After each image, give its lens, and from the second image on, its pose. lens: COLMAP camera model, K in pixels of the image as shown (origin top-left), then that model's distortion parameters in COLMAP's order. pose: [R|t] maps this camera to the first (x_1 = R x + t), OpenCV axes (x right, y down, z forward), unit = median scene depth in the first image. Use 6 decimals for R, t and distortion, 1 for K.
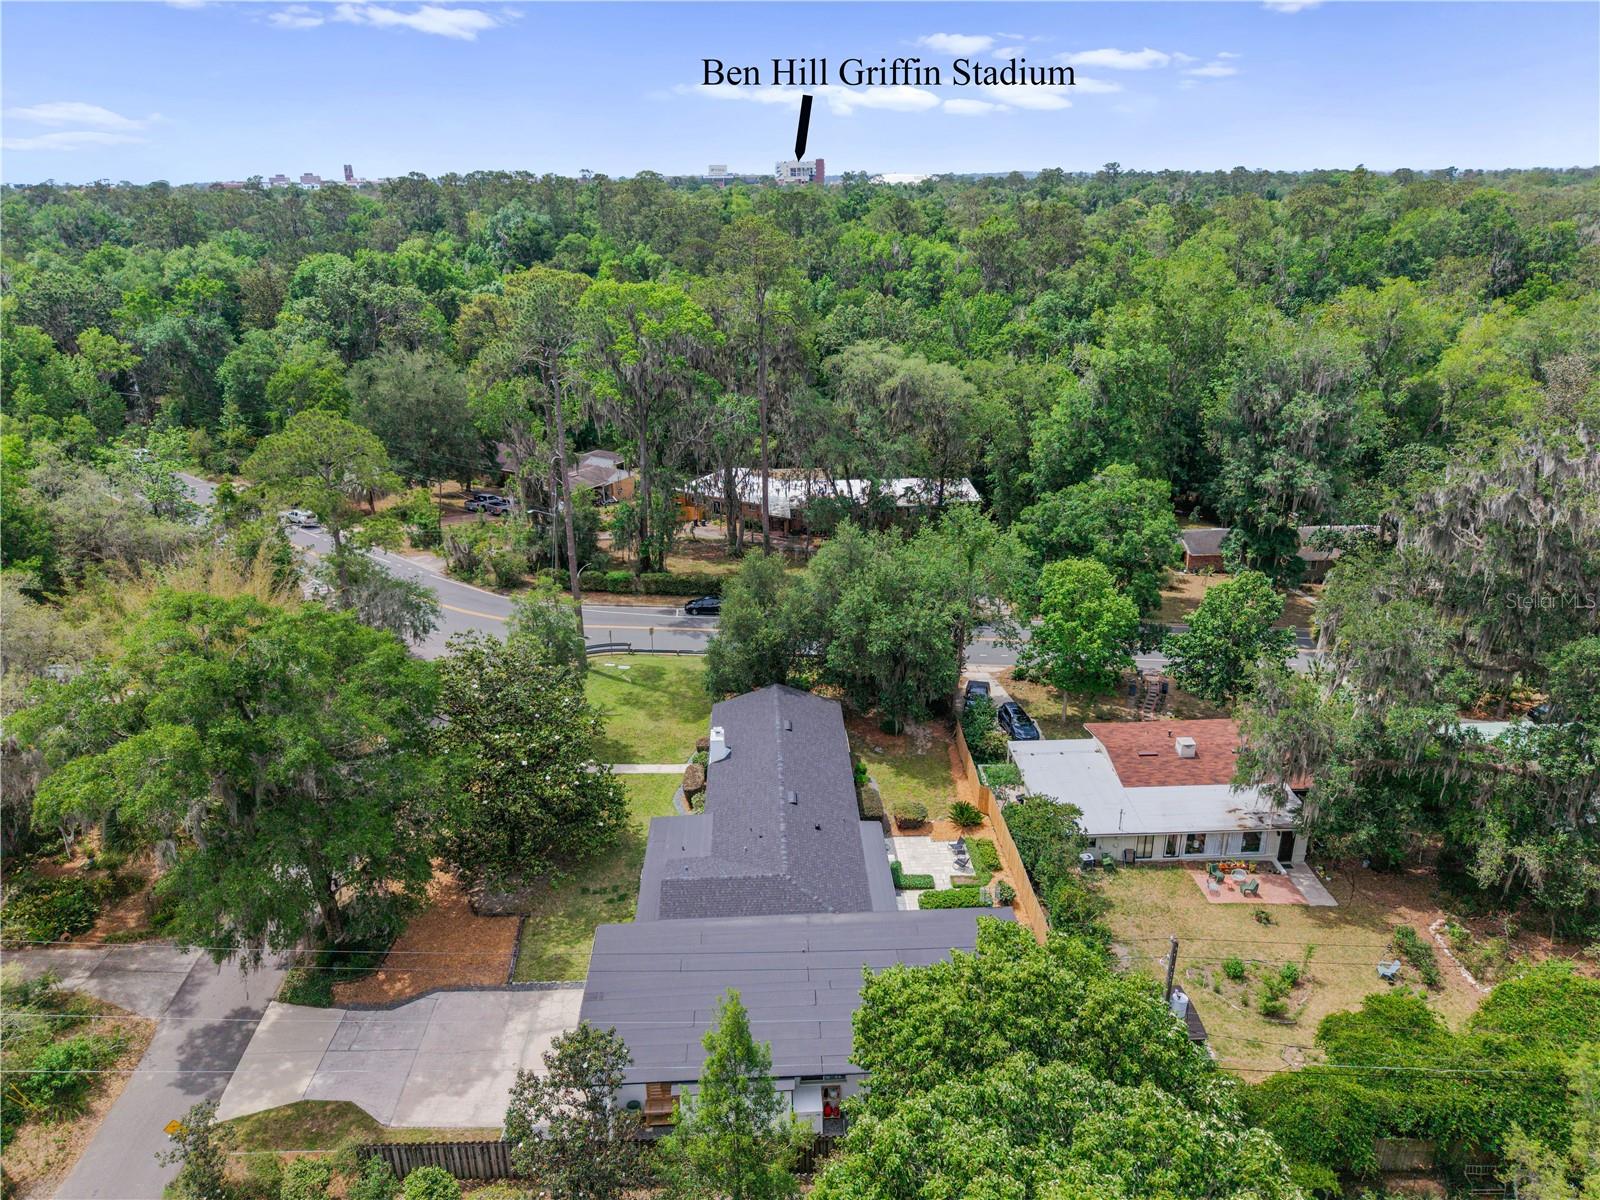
lens RADIAL K [[1096.7, 0, 797.4], [0, 1096.7, 590.5], [0, 0, 1]] dist [-0.003533, 0.003973]
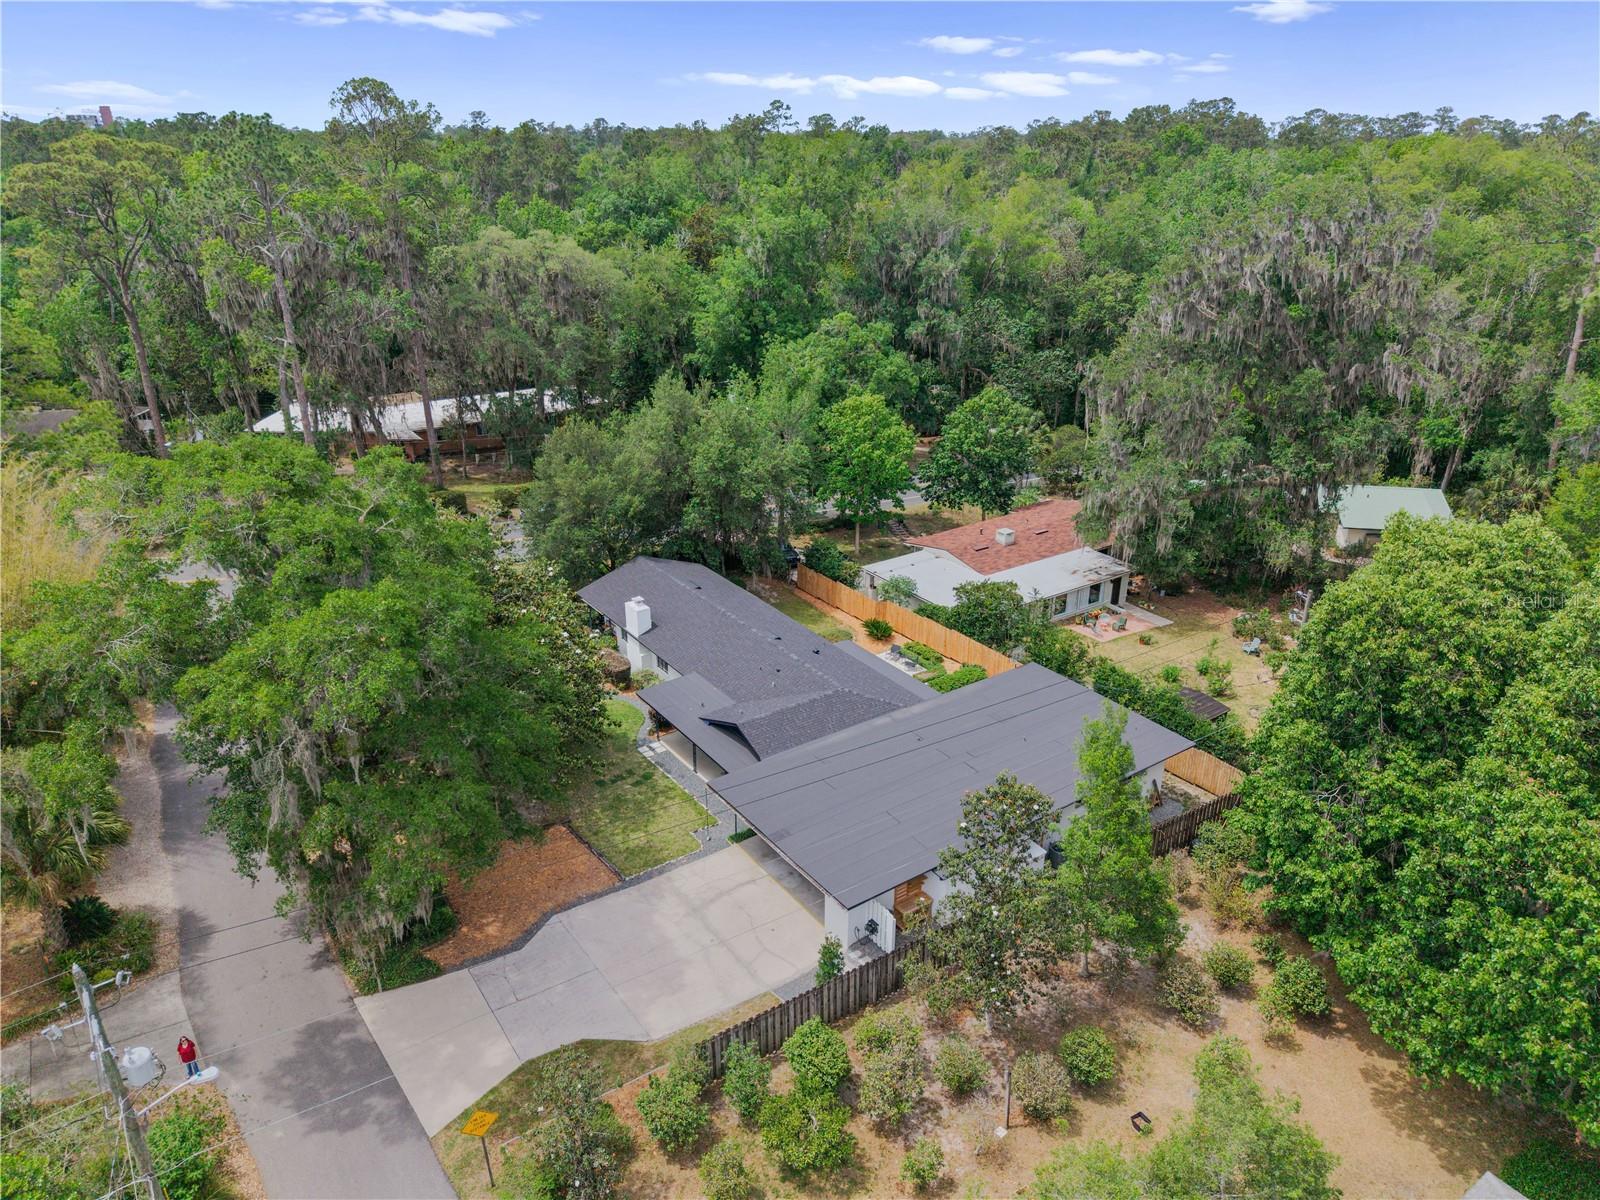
lens RADIAL K [[1096.7, 0, 797.4], [0, 1096.7, 590.5], [0, 0, 1]] dist [-0.003533, 0.003973]
pose [[0.833959, -0.189502, 0.518268, -0.454540], [0.178849, 0.981310, 0.071020, 0.087575], [-0.522040, 0.033464, 0.852265, 0.172568]]
